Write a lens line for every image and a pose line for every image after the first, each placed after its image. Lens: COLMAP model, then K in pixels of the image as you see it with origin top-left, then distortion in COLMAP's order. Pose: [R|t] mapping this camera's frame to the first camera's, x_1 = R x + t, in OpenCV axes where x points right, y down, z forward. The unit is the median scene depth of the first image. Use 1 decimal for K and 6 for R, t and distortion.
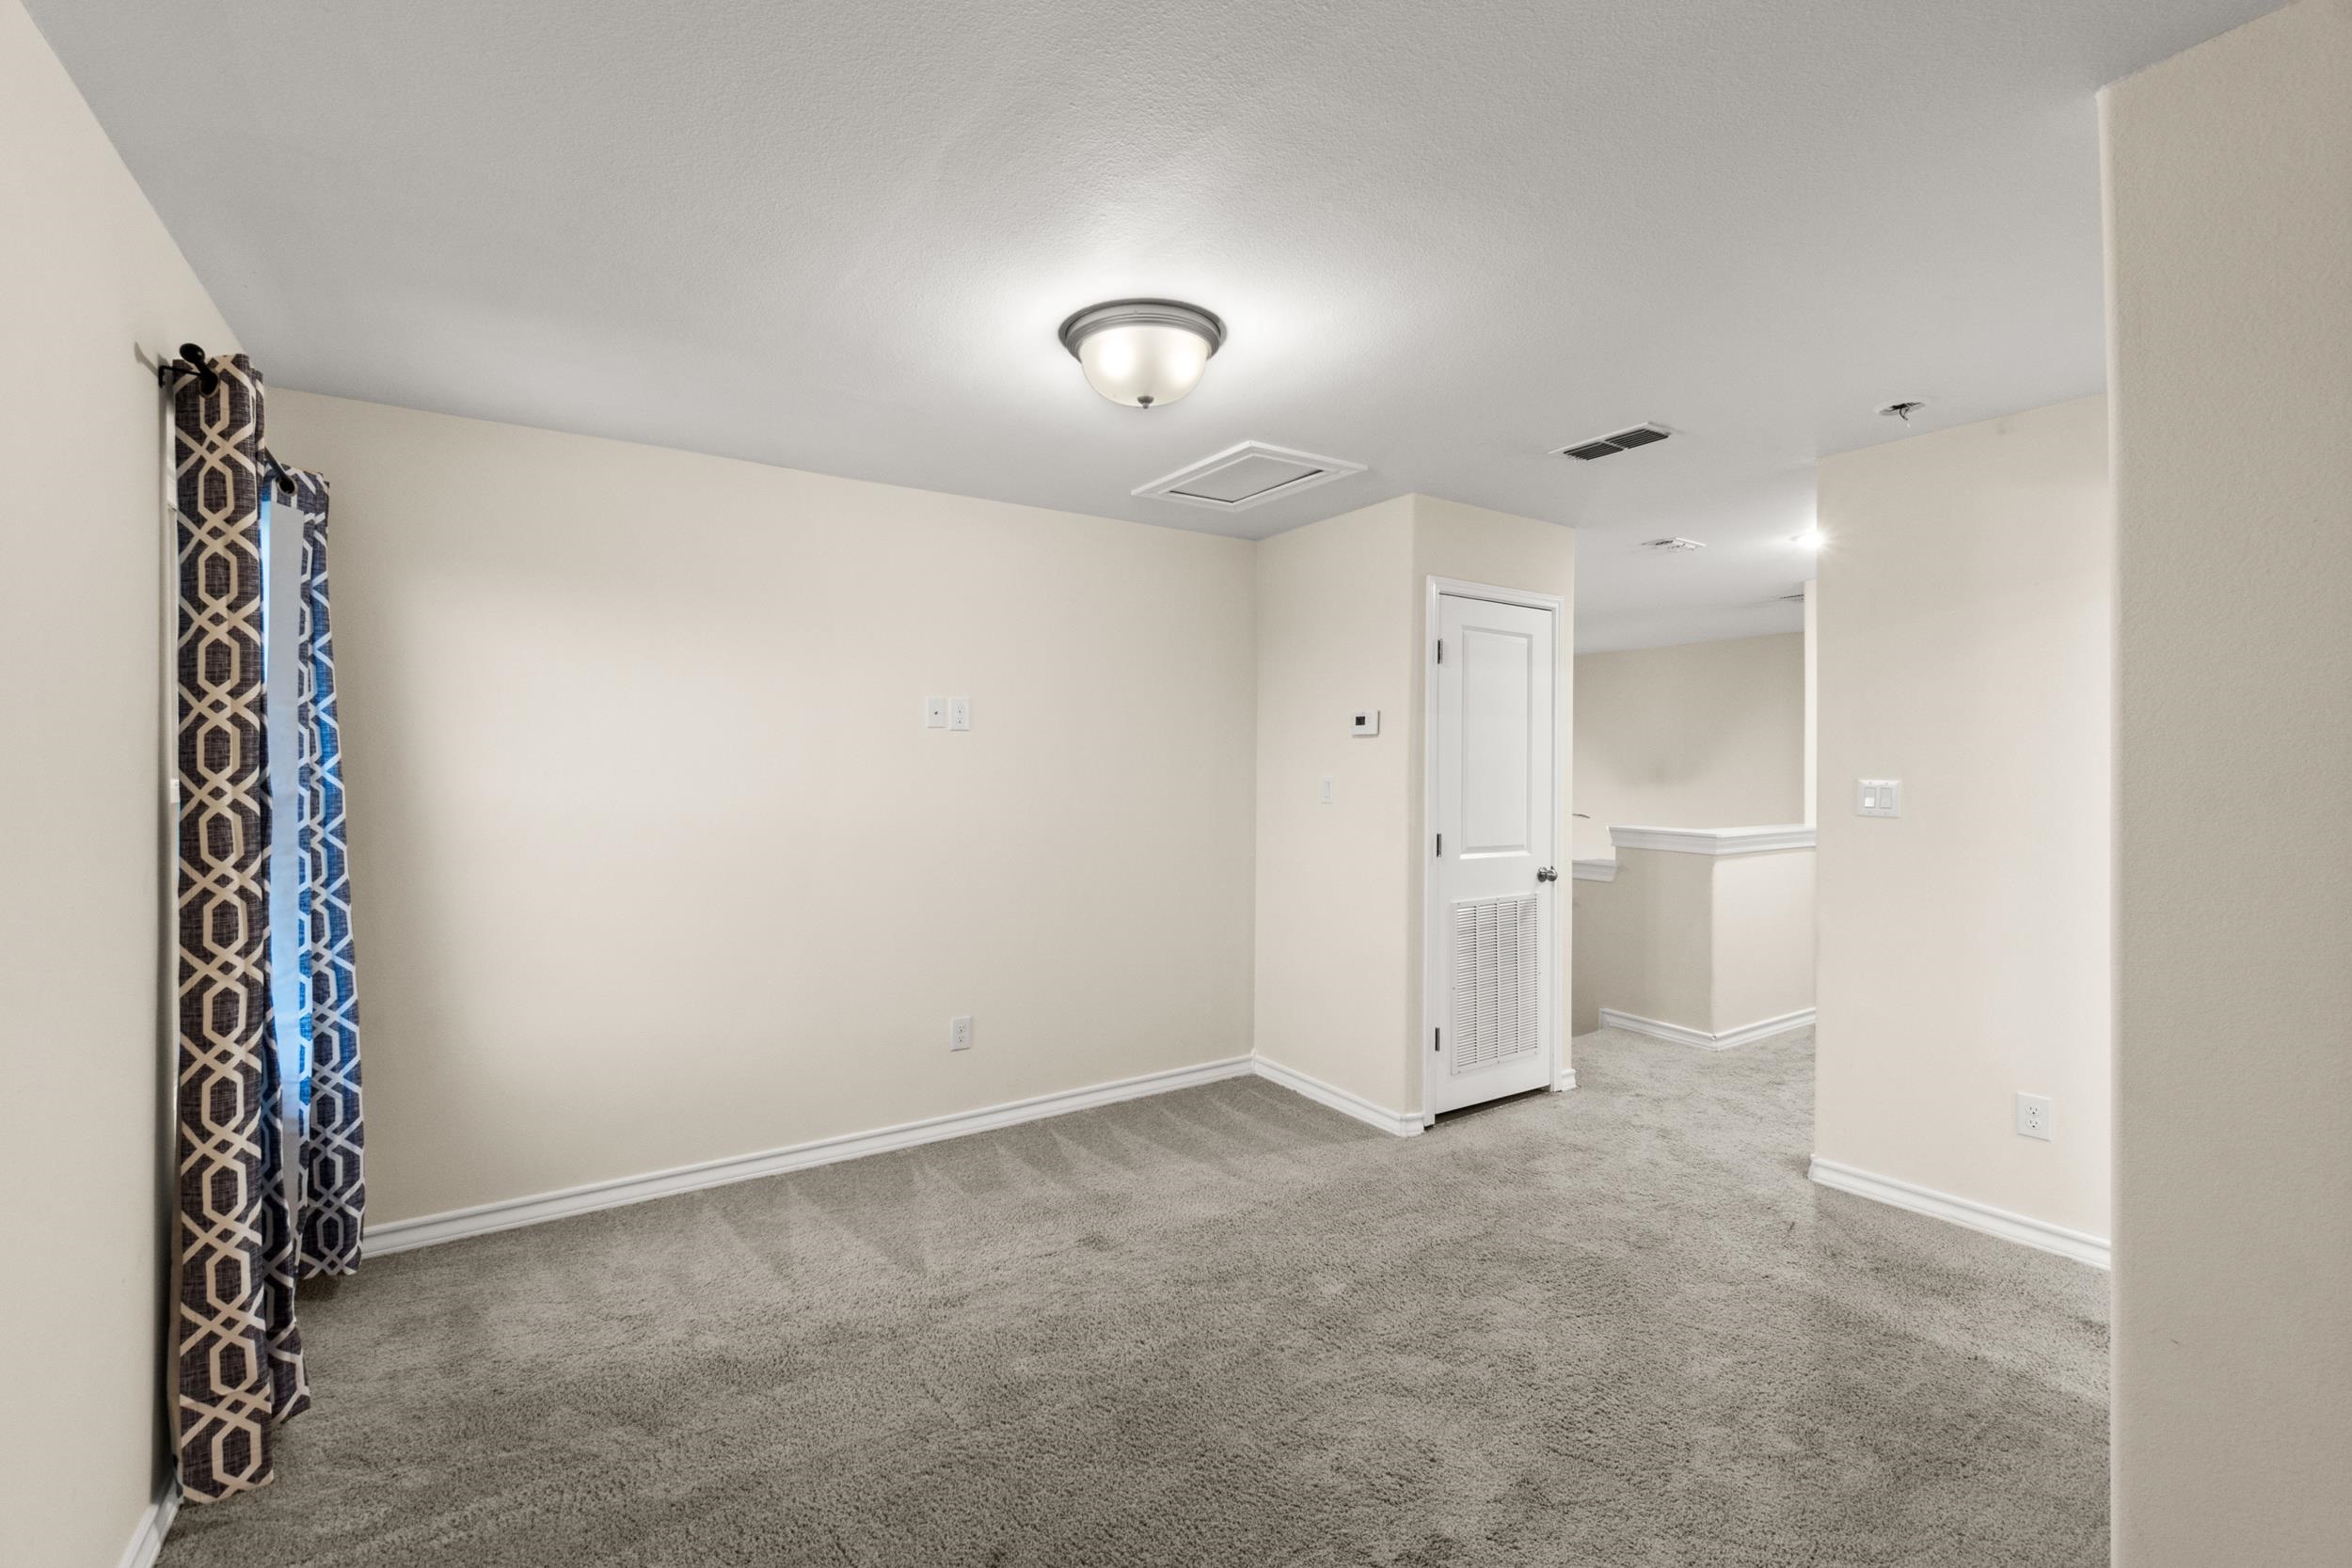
lens RADIAL K [[1026.9, 0, 1166.5], [0, 1026.9, 780.4], [0, 0, 1]] dist [-0.001998, 0.000437]
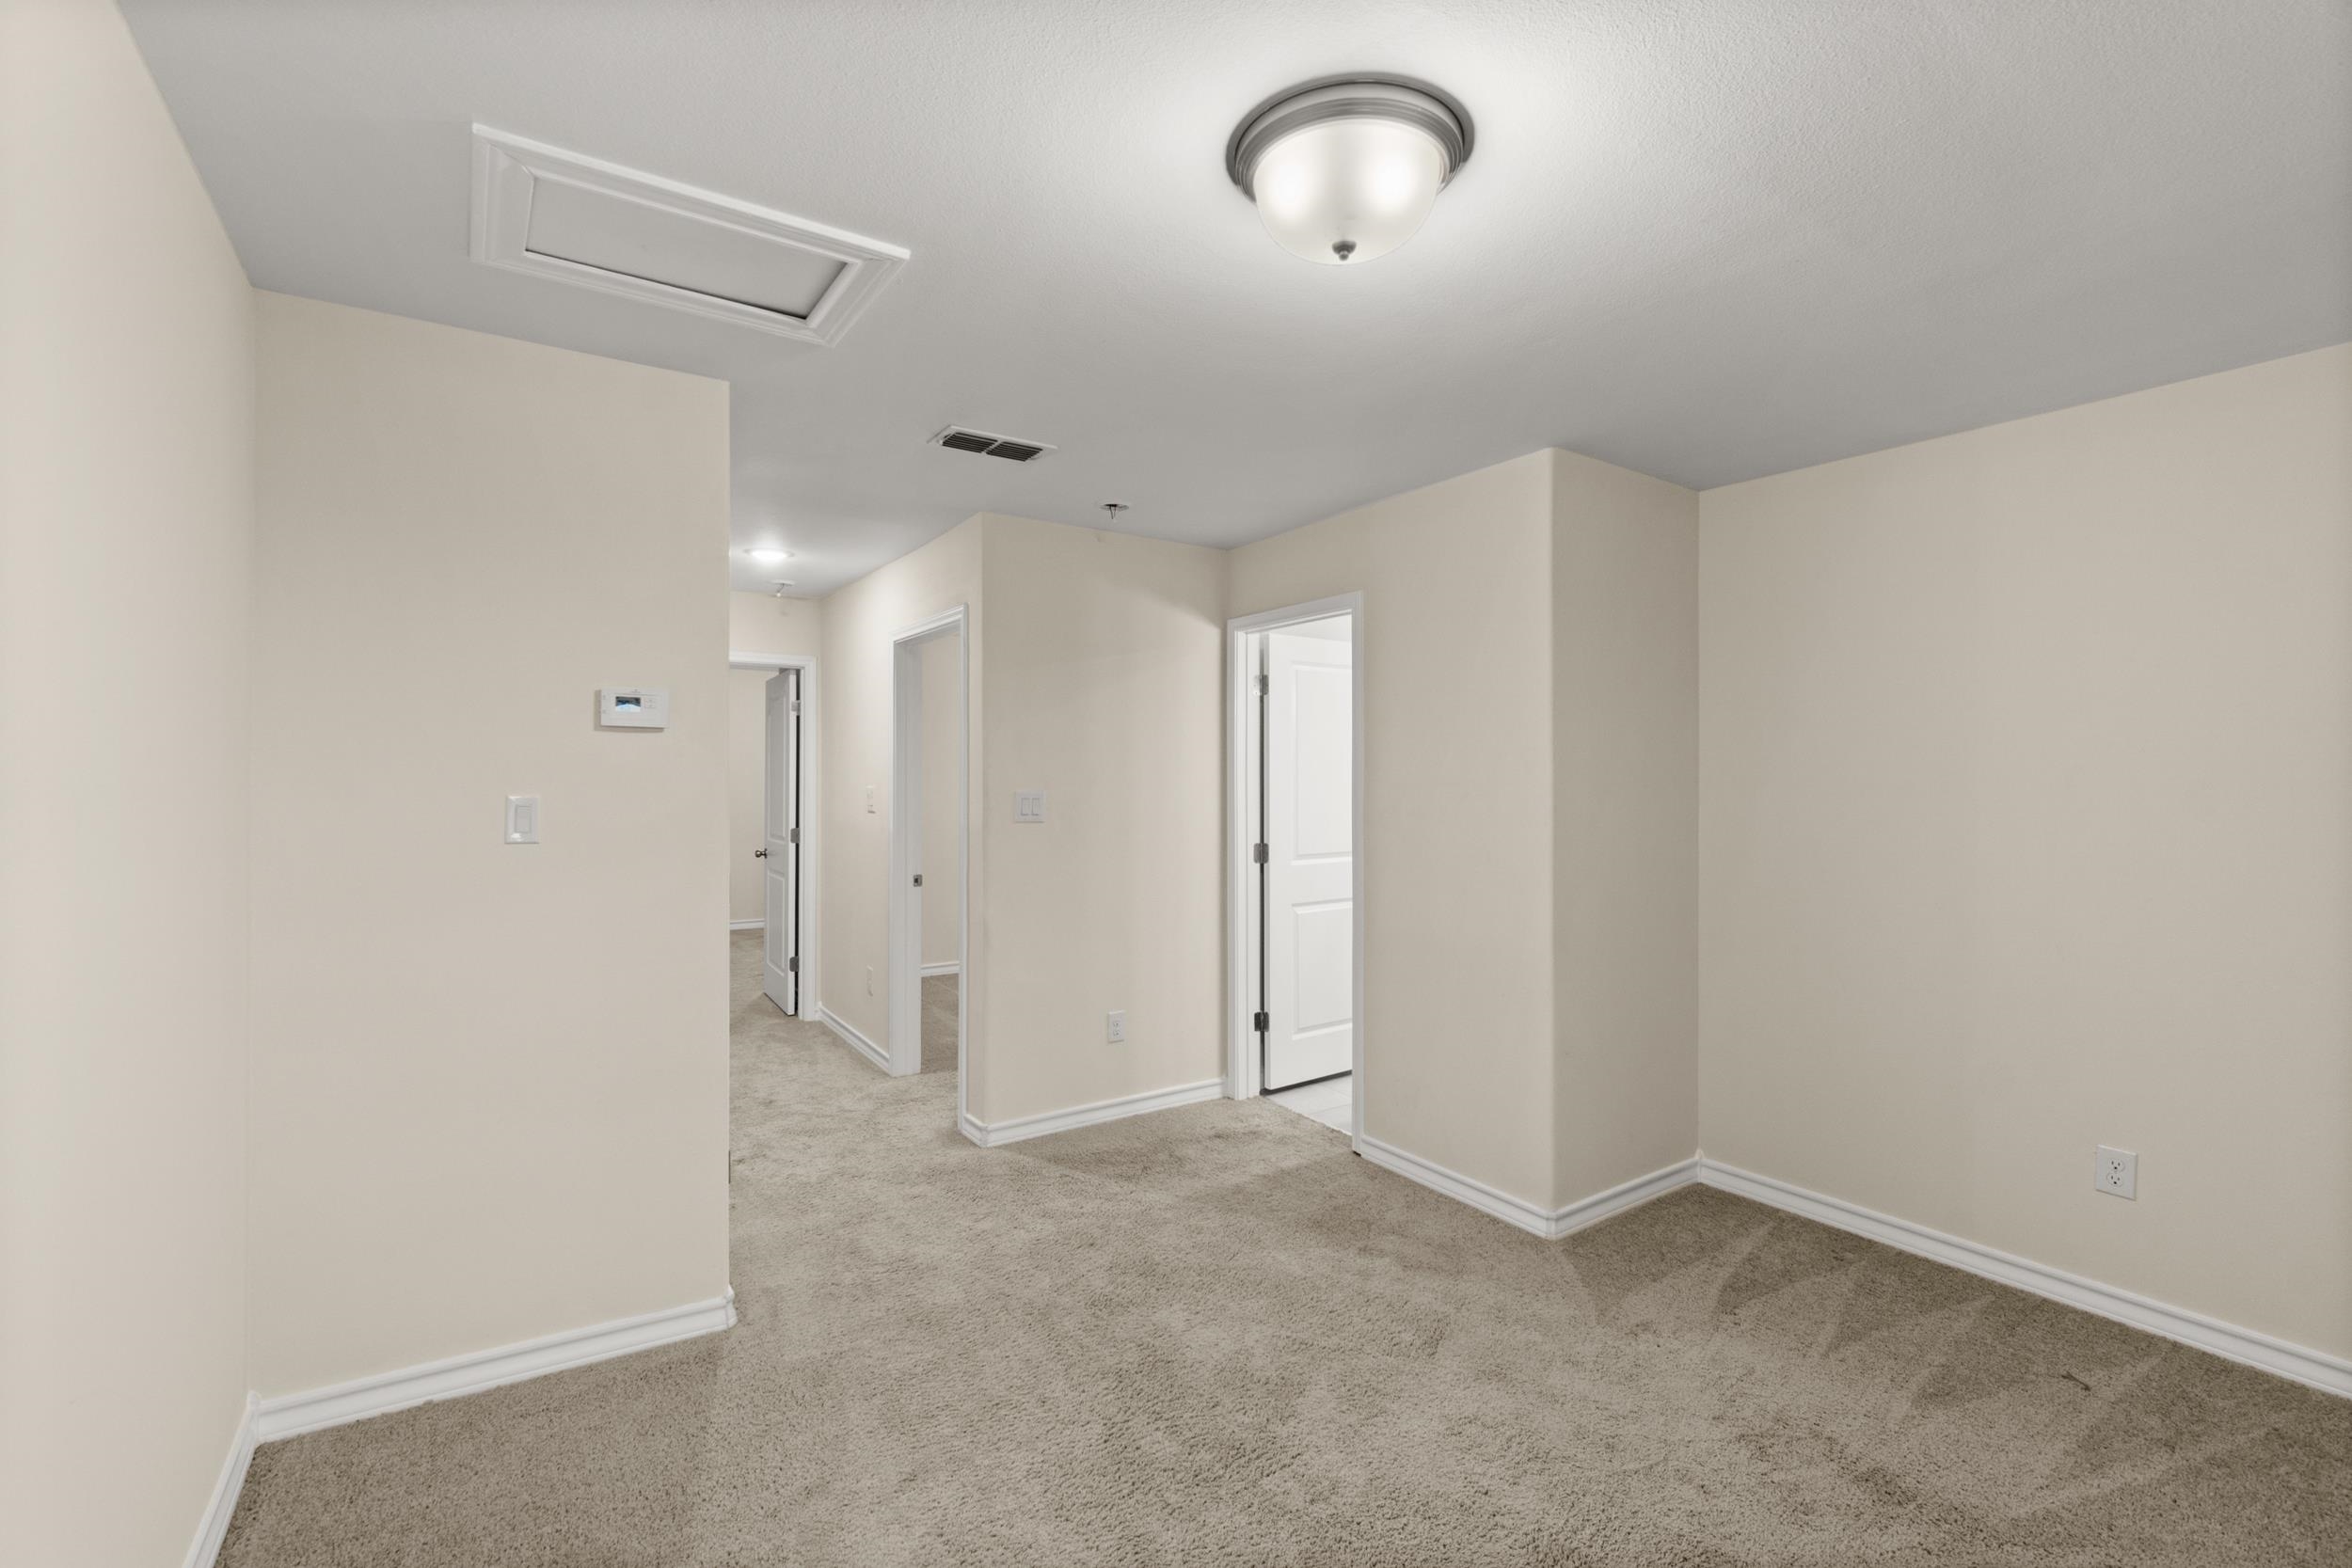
lens RADIAL K [[1026.9, 0, 1170.9], [0, 1026.9, 781.2], [0, 0, 1]] dist [-0.001998, 0.000437]
pose [[0.004224, 0.000025, 0.999991, -0.502045], [0.007546, 0.999972, -0.000057, -0.011549], [-0.999963, 0.007546, 0.004224, 0.791185]]
